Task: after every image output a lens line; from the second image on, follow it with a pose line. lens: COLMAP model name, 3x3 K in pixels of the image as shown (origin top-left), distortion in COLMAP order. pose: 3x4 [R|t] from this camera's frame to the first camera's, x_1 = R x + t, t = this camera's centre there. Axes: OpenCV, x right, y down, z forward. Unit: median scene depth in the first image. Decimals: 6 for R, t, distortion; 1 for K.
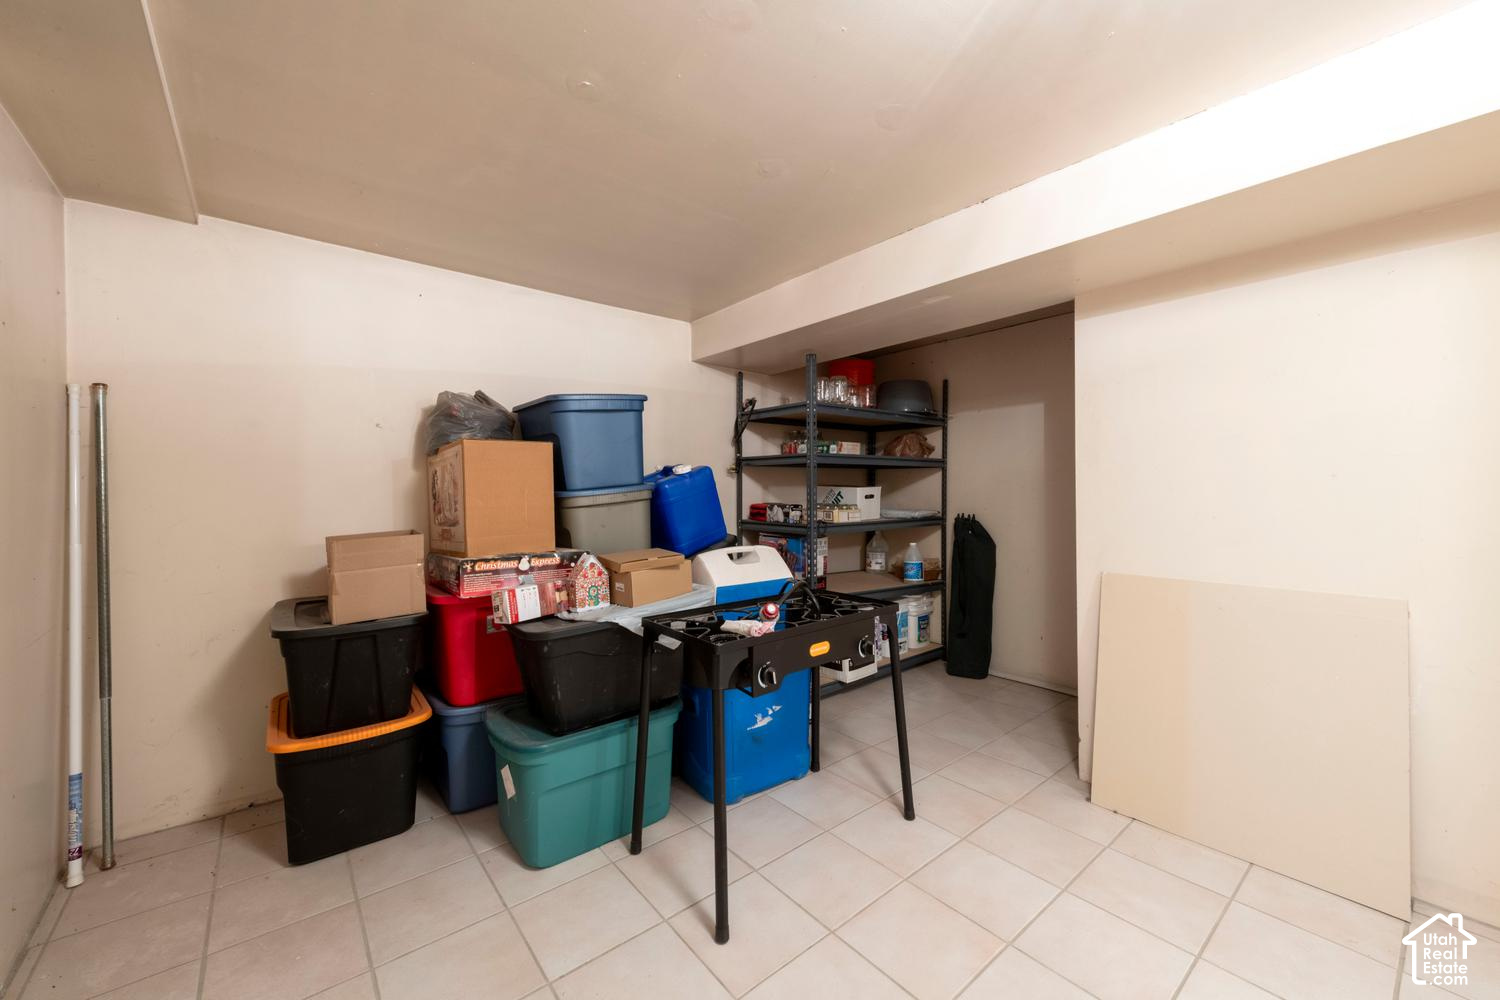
lens RADIAL K [[572.4, 0, 750.0], [0, 572.4, 500.0], [0, 0, 1]] dist [0.000667, 0.000059]
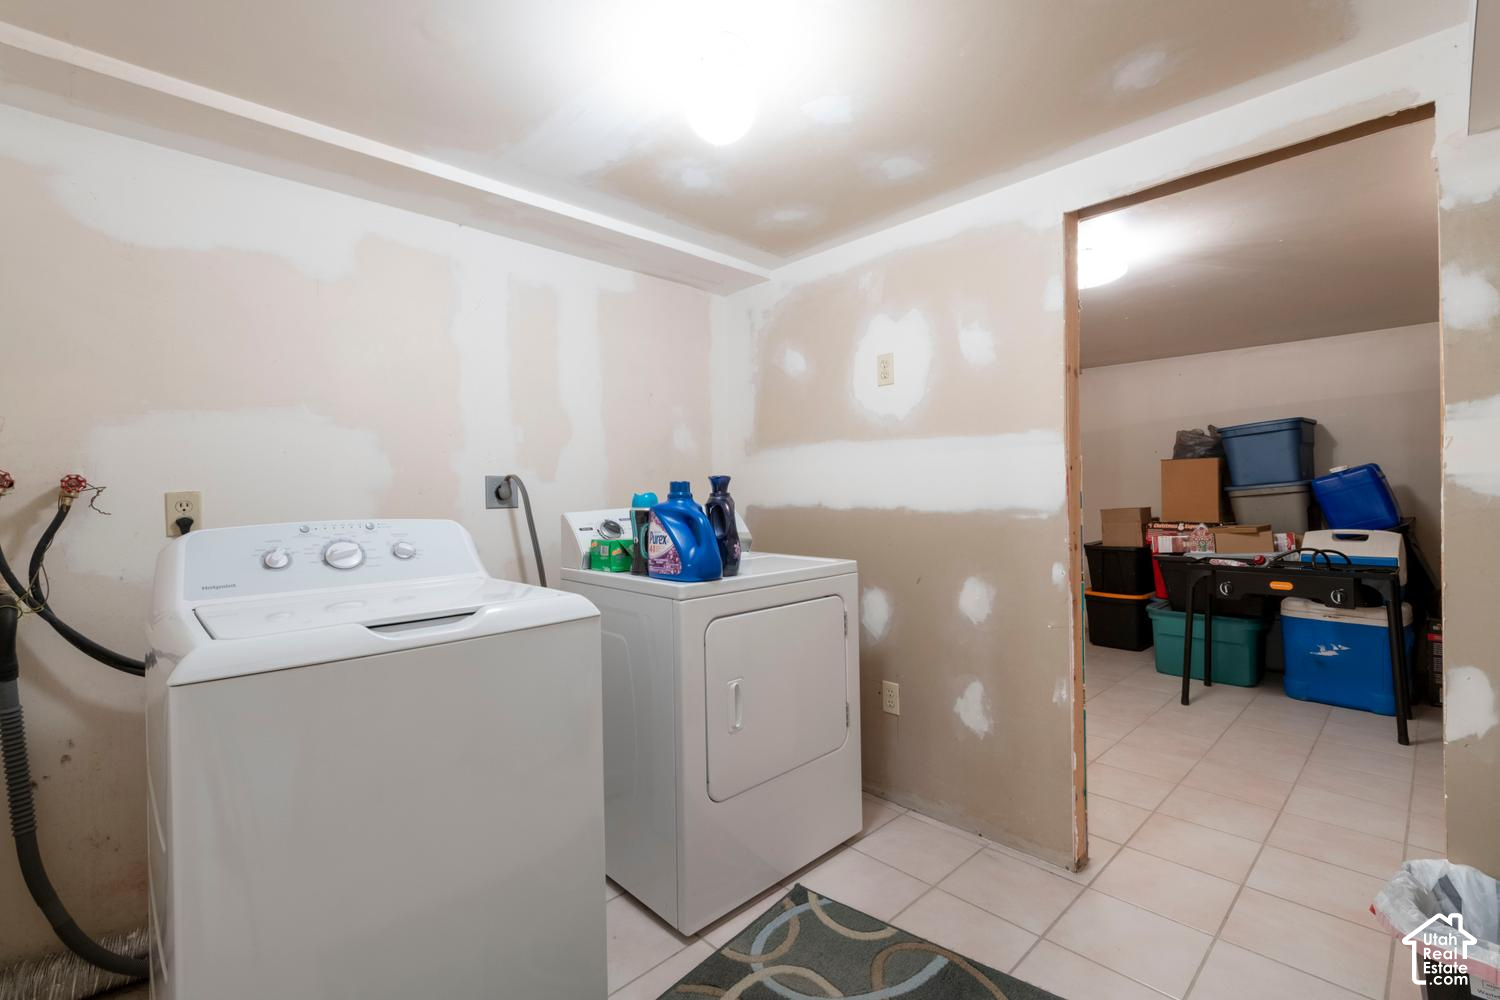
lens RADIAL K [[677.7, 0, 750.0], [0, 677.7, 500.0], [0, 0, 1]] dist [-0.000511, -0.000057]
pose [[0.073390, 0.014652, -0.997196, 1.651914], [0.003018, 0.999884, 0.014914, -0.012258], [0.997299, -0.004104, 0.073337, -0.546361]]
